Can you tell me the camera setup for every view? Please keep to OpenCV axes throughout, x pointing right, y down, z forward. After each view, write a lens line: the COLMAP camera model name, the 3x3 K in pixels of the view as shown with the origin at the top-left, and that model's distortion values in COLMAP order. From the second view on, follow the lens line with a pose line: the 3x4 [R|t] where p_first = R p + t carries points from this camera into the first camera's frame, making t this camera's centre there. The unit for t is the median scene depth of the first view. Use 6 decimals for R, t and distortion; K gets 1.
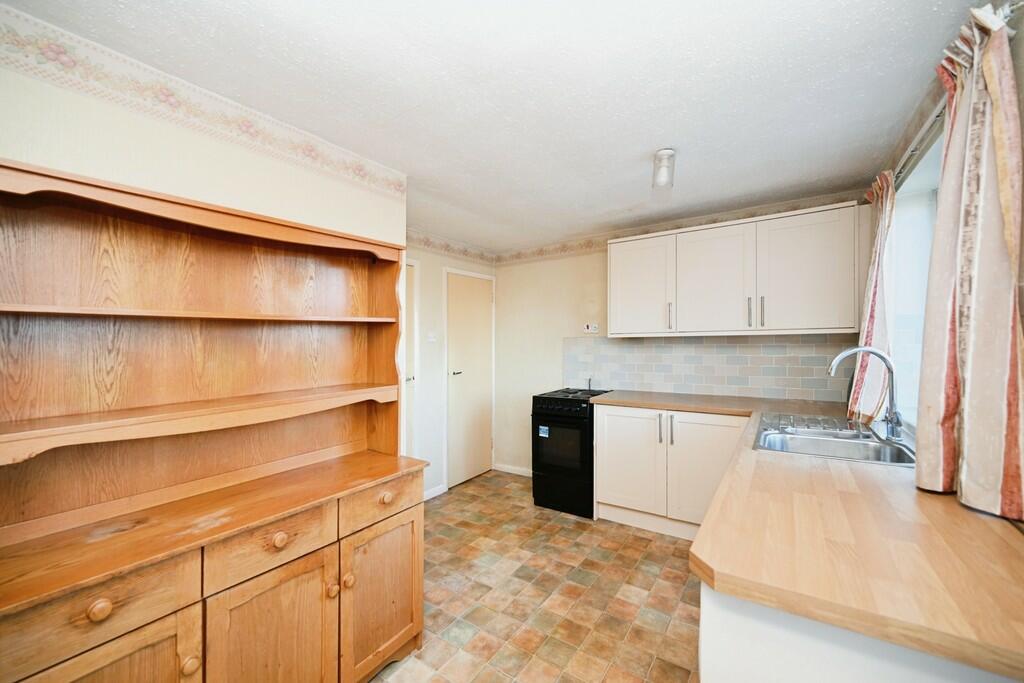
lens RADIAL K [[406.3, 0, 513.4], [0, 406.3, 344.0], [0, 0, 1]] dist [-0.001895, -0.000457]
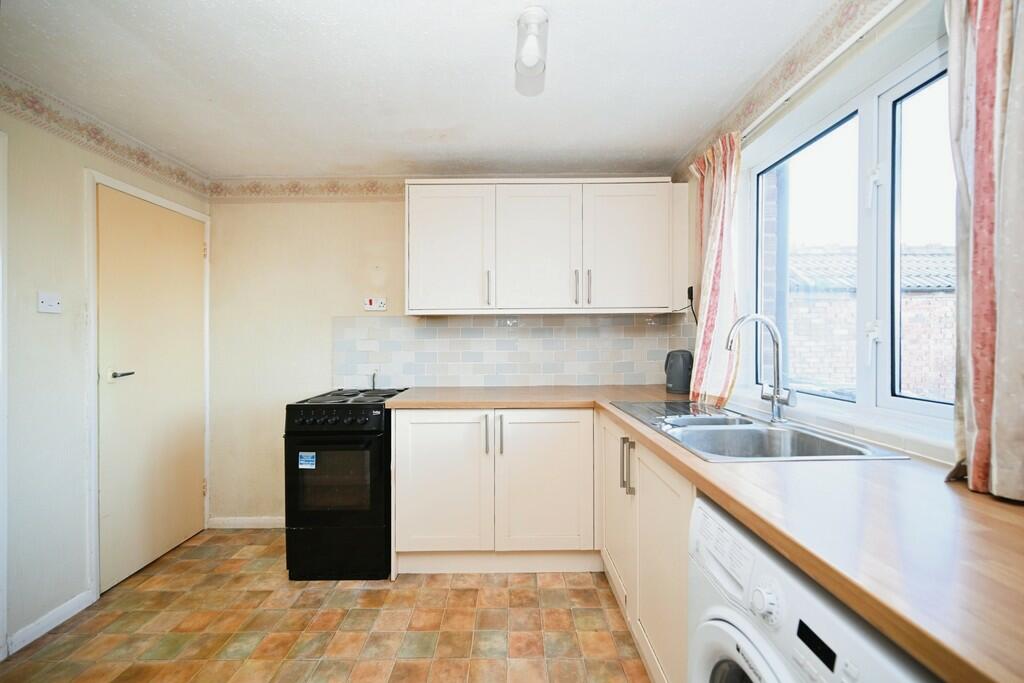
lens RADIAL K [[406.3, 0, 513.4], [0, 406.3, 344.0], [0, 0, 1]] dist [-0.001895, -0.000457]
pose [[0.827947, -0.001963, 0.560803, -0.012807], [-0.000622, 0.999990, 0.004417, 0.034066], [-0.560806, -0.004006, 0.827937, 0.313739]]
